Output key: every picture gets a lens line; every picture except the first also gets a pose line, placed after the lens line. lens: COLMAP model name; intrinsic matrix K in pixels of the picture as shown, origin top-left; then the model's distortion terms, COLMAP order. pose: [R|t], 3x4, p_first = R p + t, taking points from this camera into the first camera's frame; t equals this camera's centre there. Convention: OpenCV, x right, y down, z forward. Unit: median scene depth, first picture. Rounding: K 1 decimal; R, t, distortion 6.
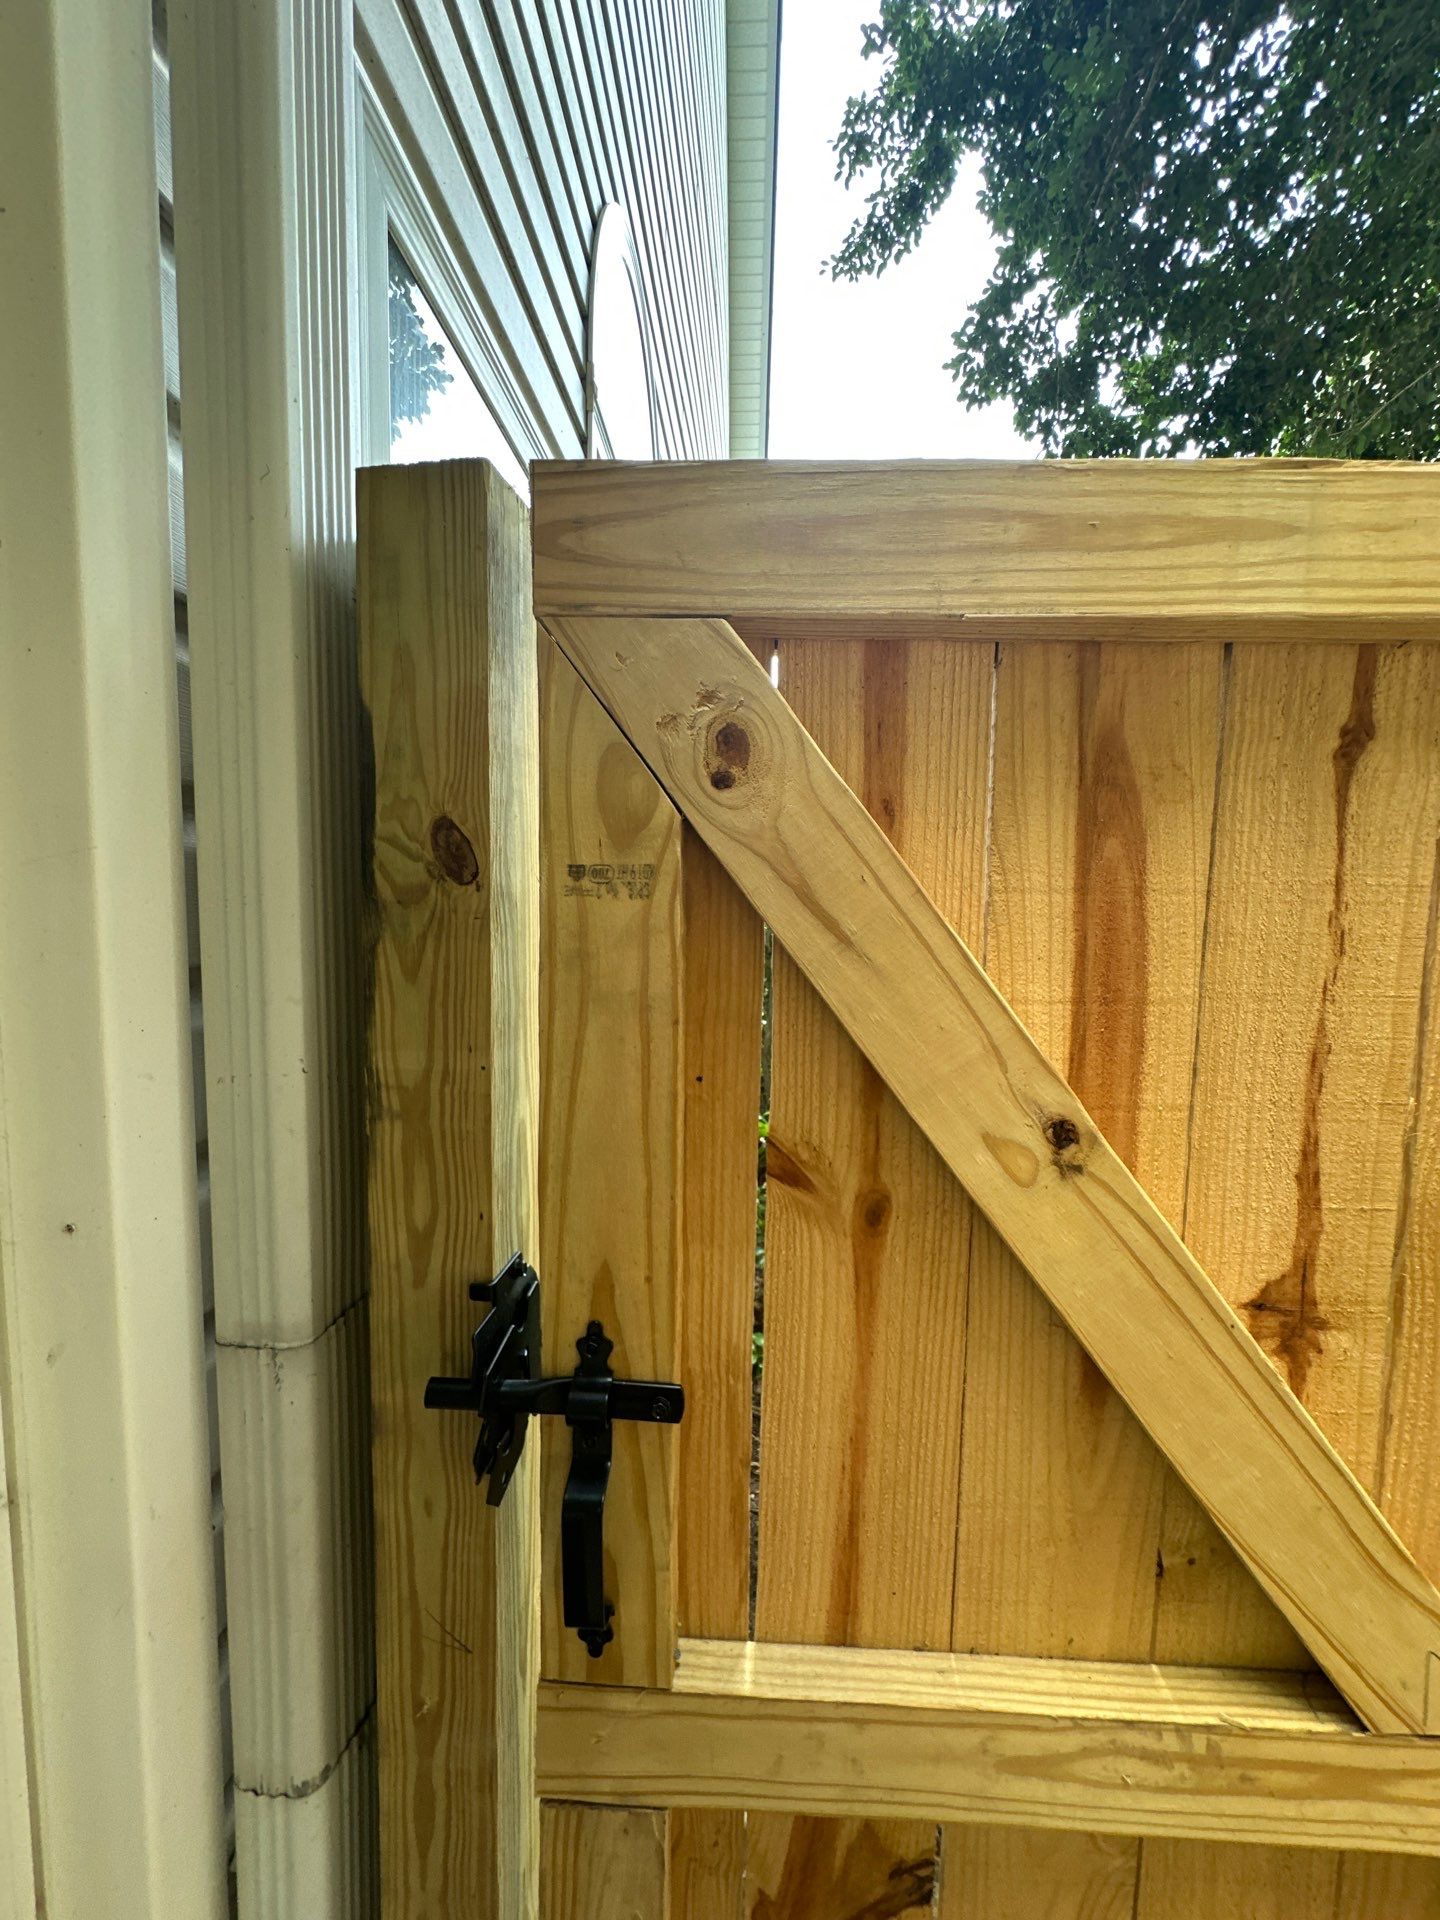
lens RADIAL K [[1032.0, 0, 699.3], [0, 1032.0, 997.0], [0, 0, 1]] dist [-0.037757, 0.001121]
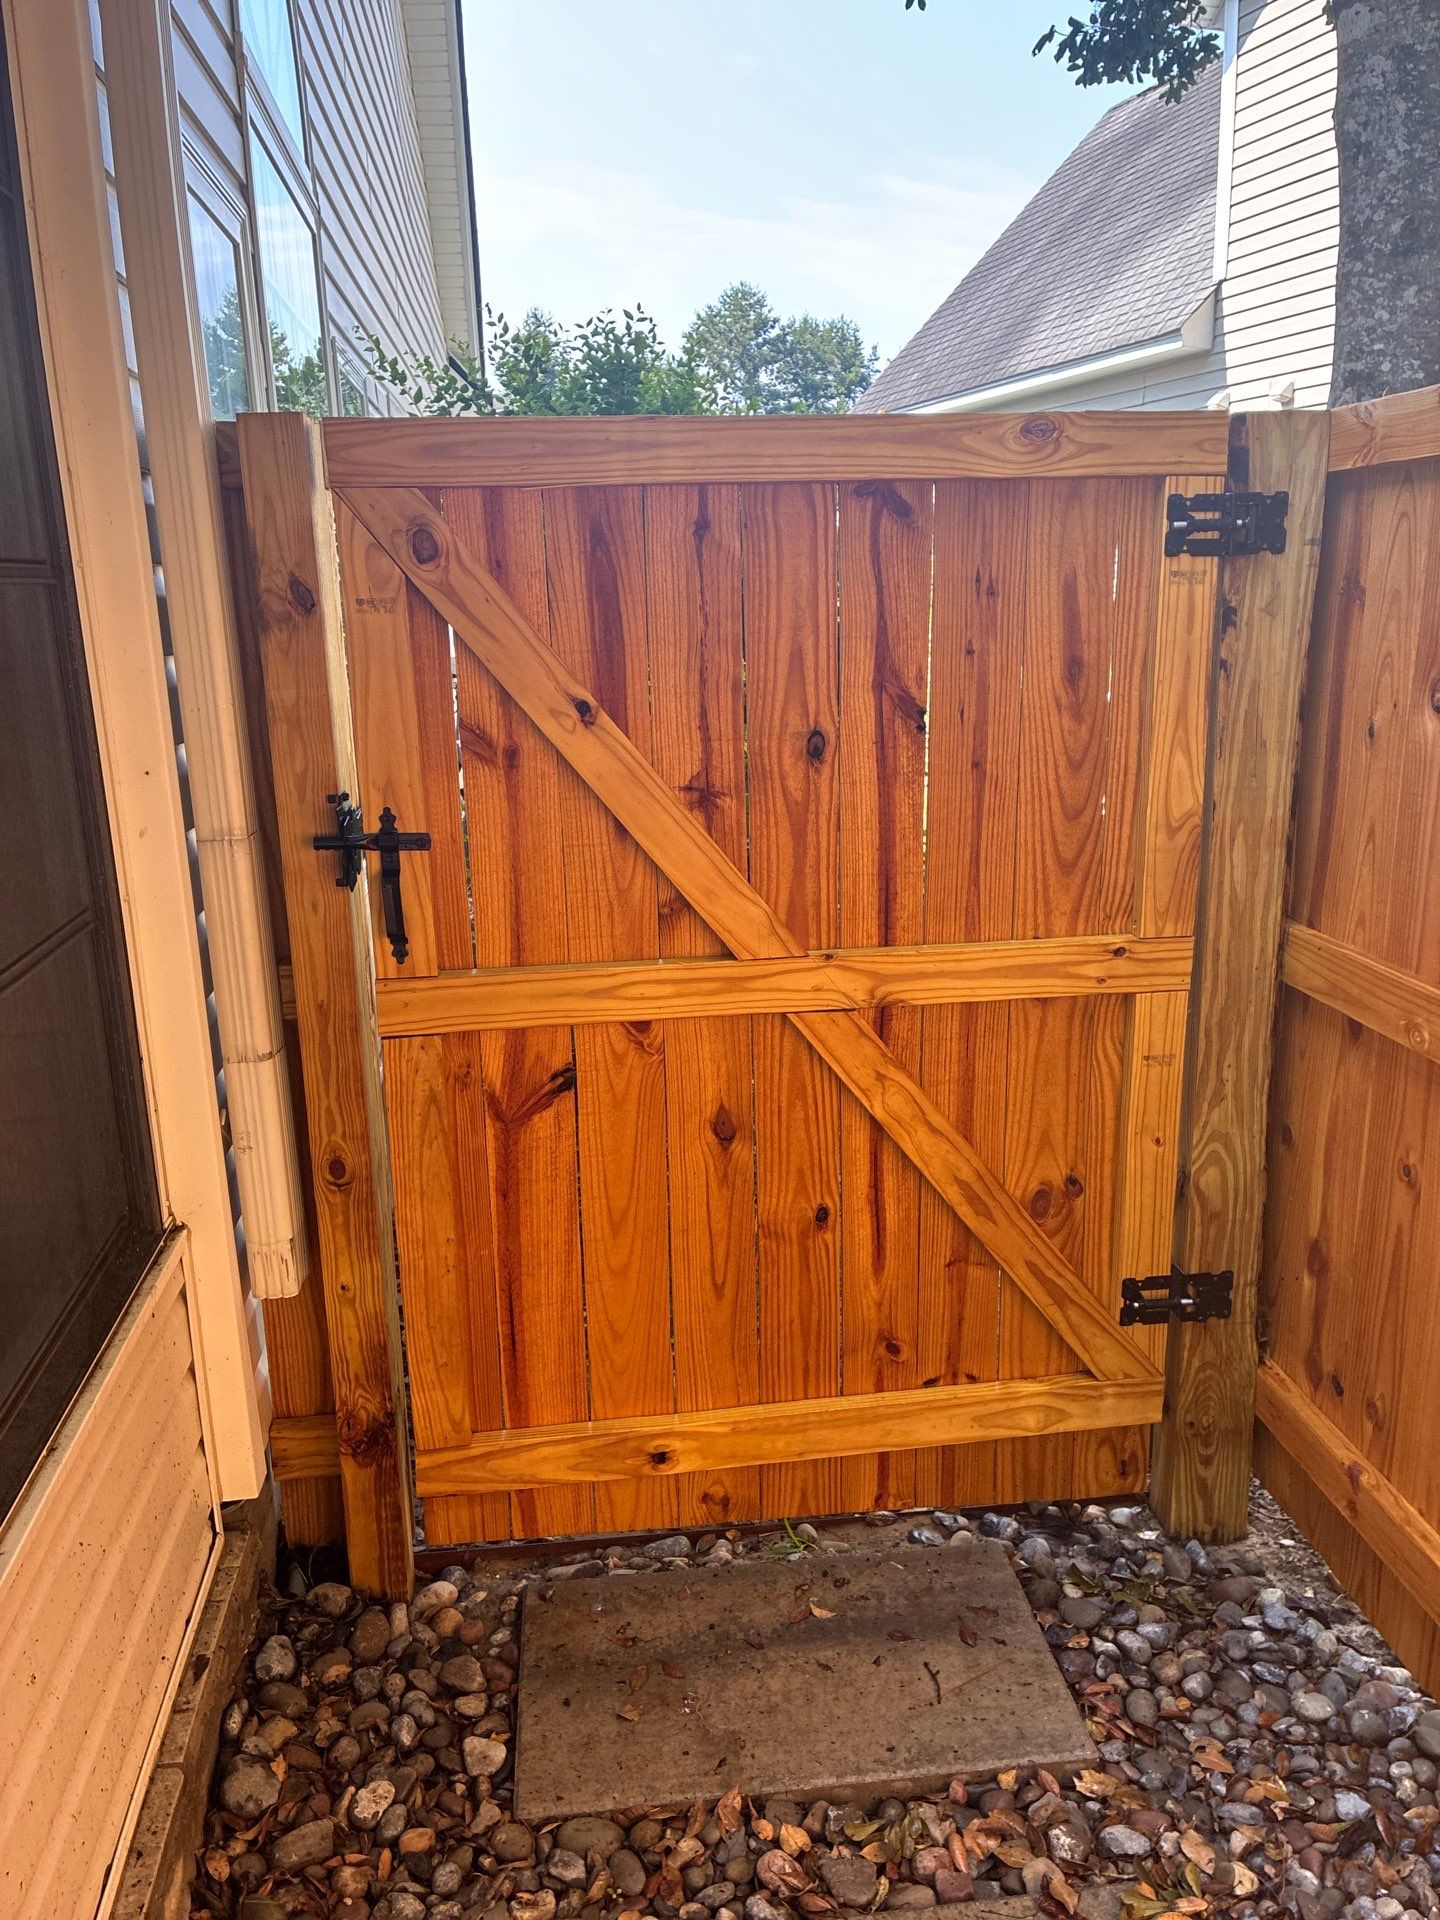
lens RADIAL K [[1484.2, 0, 722.0], [0, 1484.2, 967.8], [0, 0, 1]] dist [0.026766, -0.049518]
pose [[0.968269, -0.099661, 0.229177, -0.168052], [0.060611, 0.983313, 0.171530, 0.144148], [-0.242447, -0.152197, 0.958152, -2.284240]]
